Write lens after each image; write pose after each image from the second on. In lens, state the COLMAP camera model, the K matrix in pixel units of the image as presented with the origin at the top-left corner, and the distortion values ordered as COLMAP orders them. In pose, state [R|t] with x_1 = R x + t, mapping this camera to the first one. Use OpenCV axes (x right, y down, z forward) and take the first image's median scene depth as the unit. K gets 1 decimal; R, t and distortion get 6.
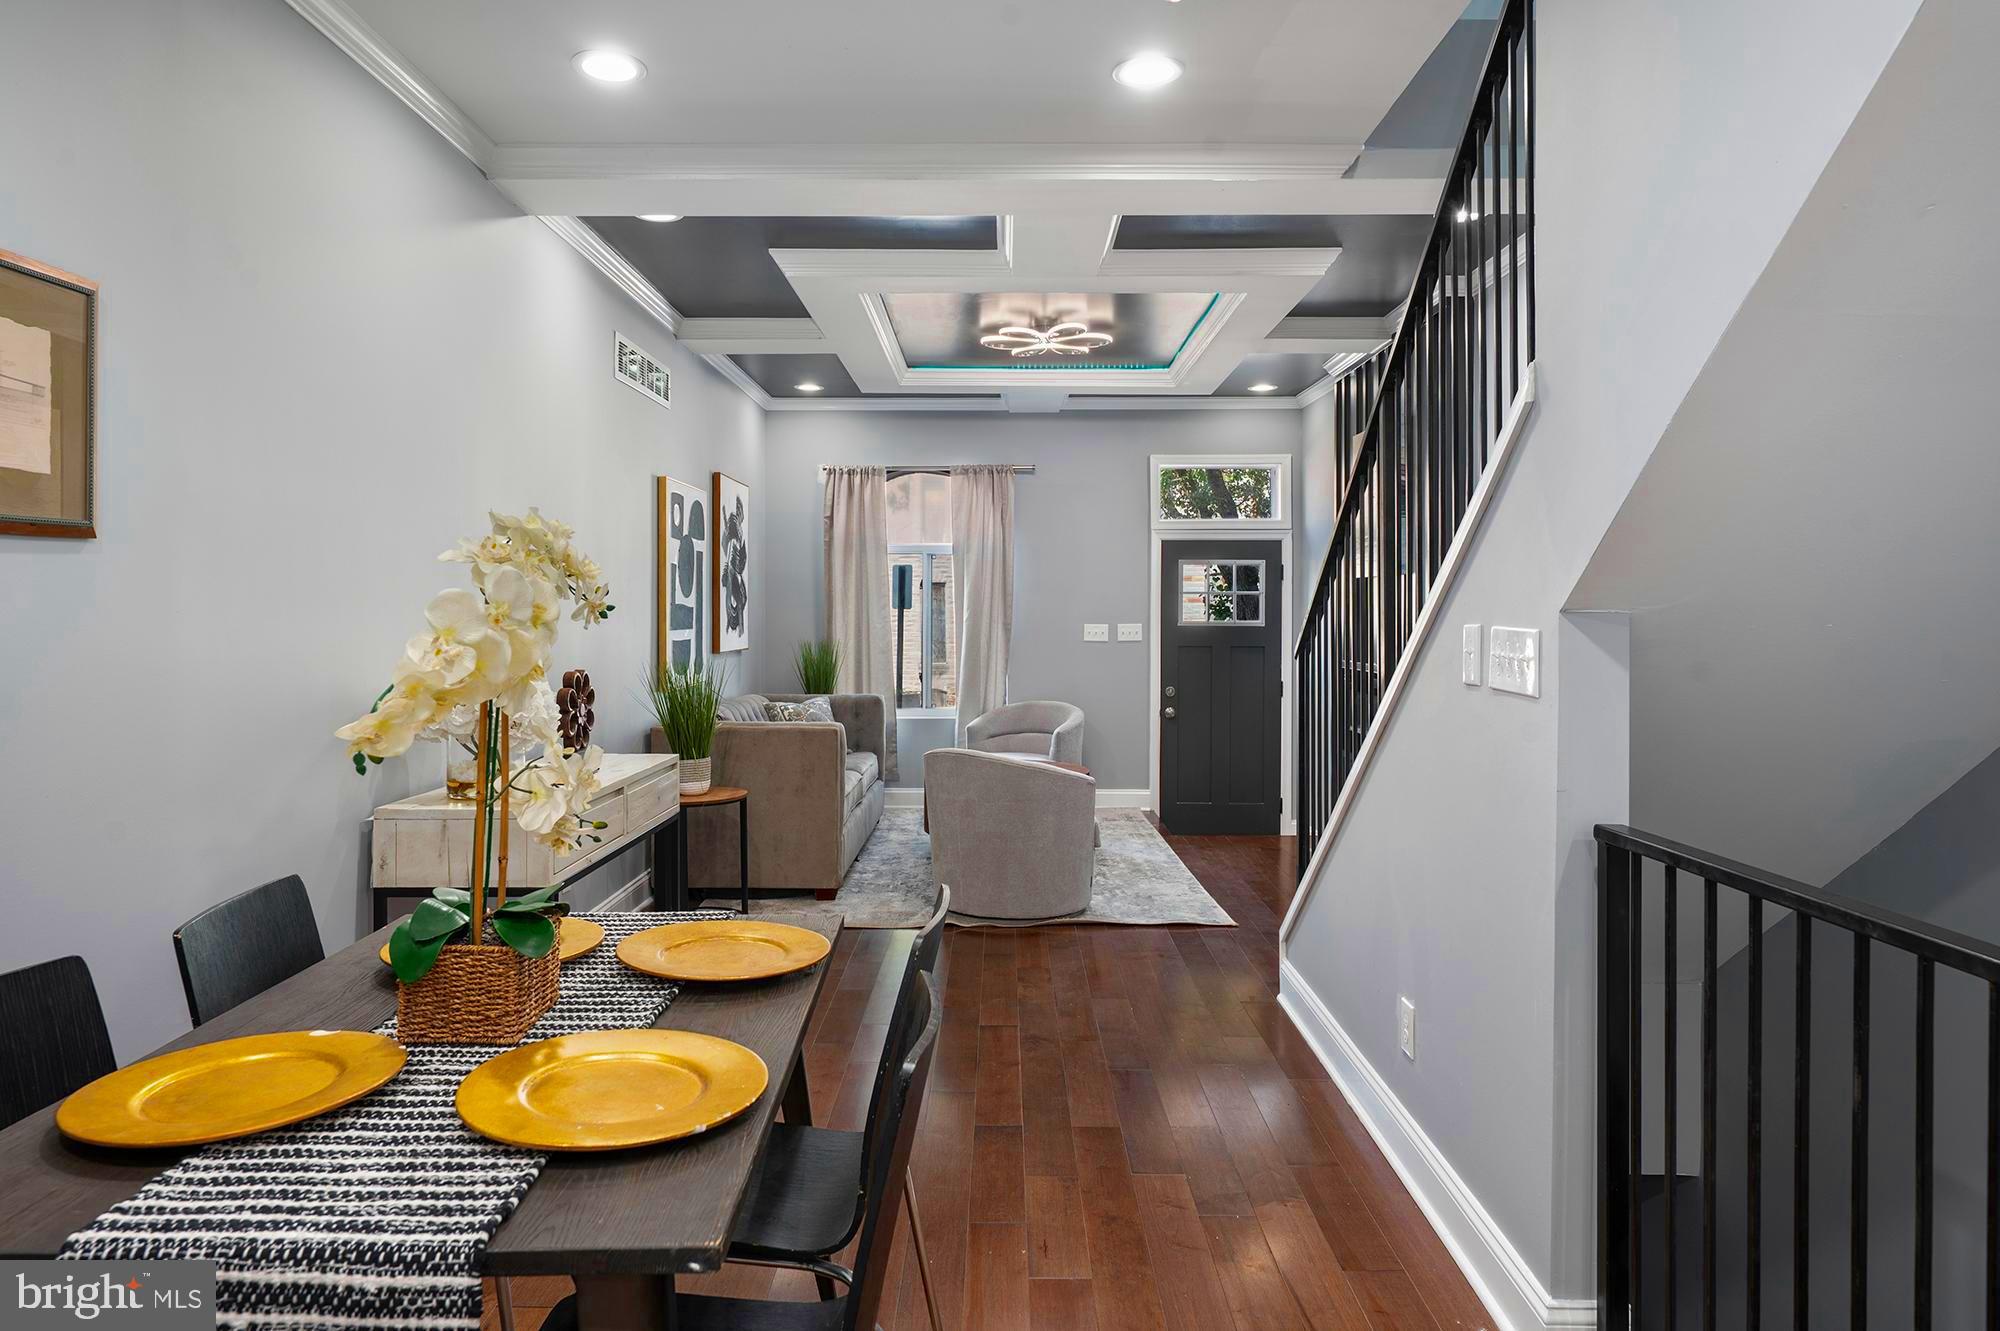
lens RADIAL K [[1195.1, 0, 1000.0], [0, 1195.1, 665.5], [0, 0, 1]] dist [-0.005093, -0.000300]
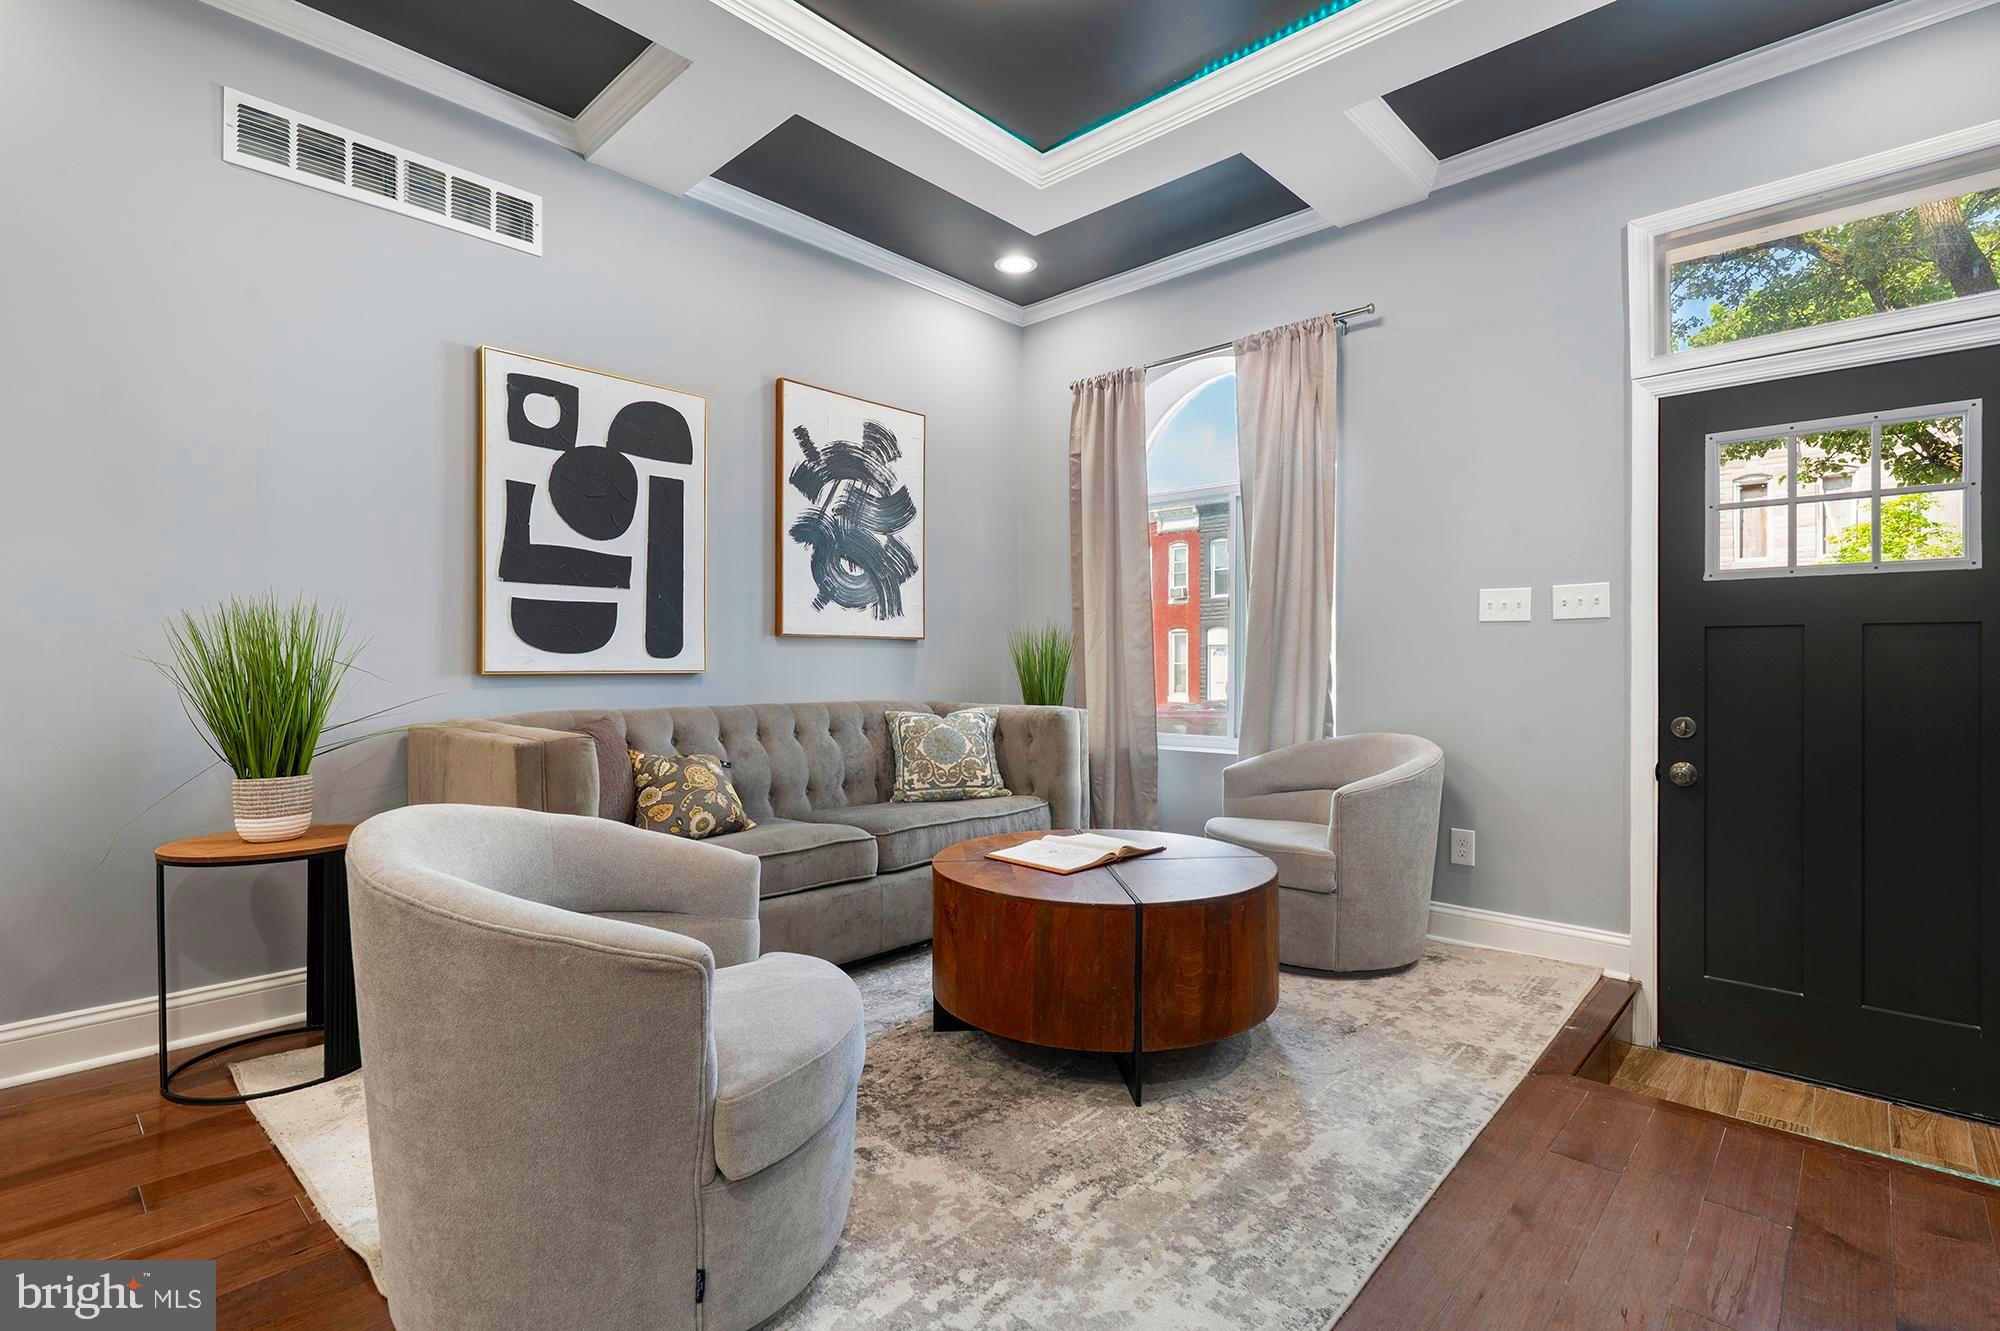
lens RADIAL K [[951.3, 0, 1000.0], [0, 951.3, 665.5], [0, 0, 1]] dist [0.011464, -0.000401]
pose [[0.737237, -0.000443, -0.675634, 0.200510], [-0.030557, 0.998955, -0.033998, 0.019242], [0.674943, 0.045710, 0.736453, 0.567001]]
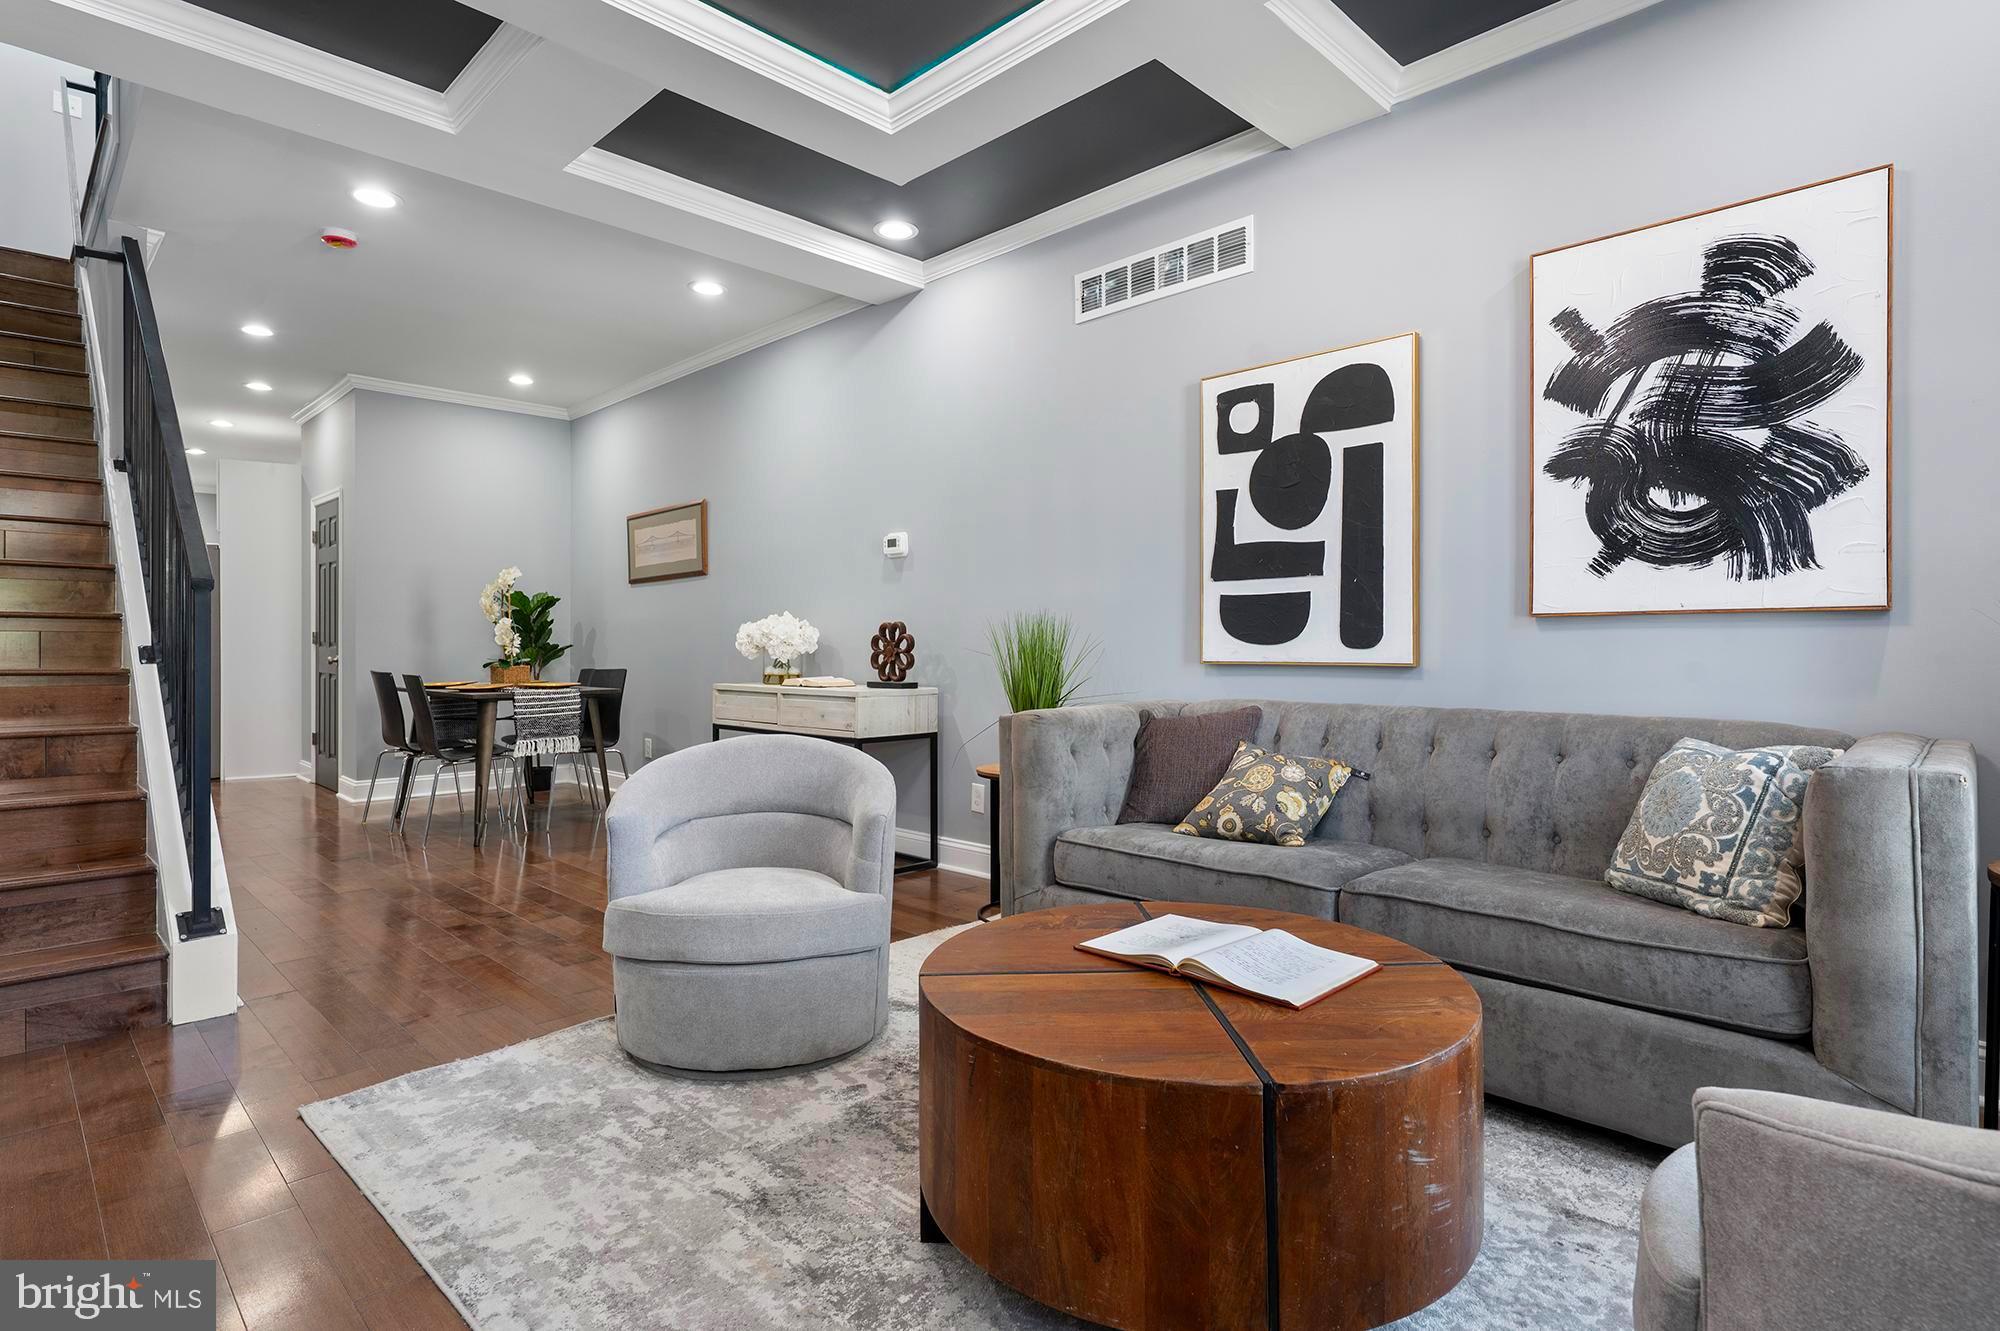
lens RADIAL K [[1006.2, 0, 1000.0], [0, 1006.2, 665.5], [0, 0, 1]] dist [-0.005932, -0.000436]
pose [[-0.699594, 0.009034, -0.714484, 0.188429], [-0.034803, 0.998302, 0.046700, -0.000857], [0.713693, 0.057537, -0.698092, 0.953912]]
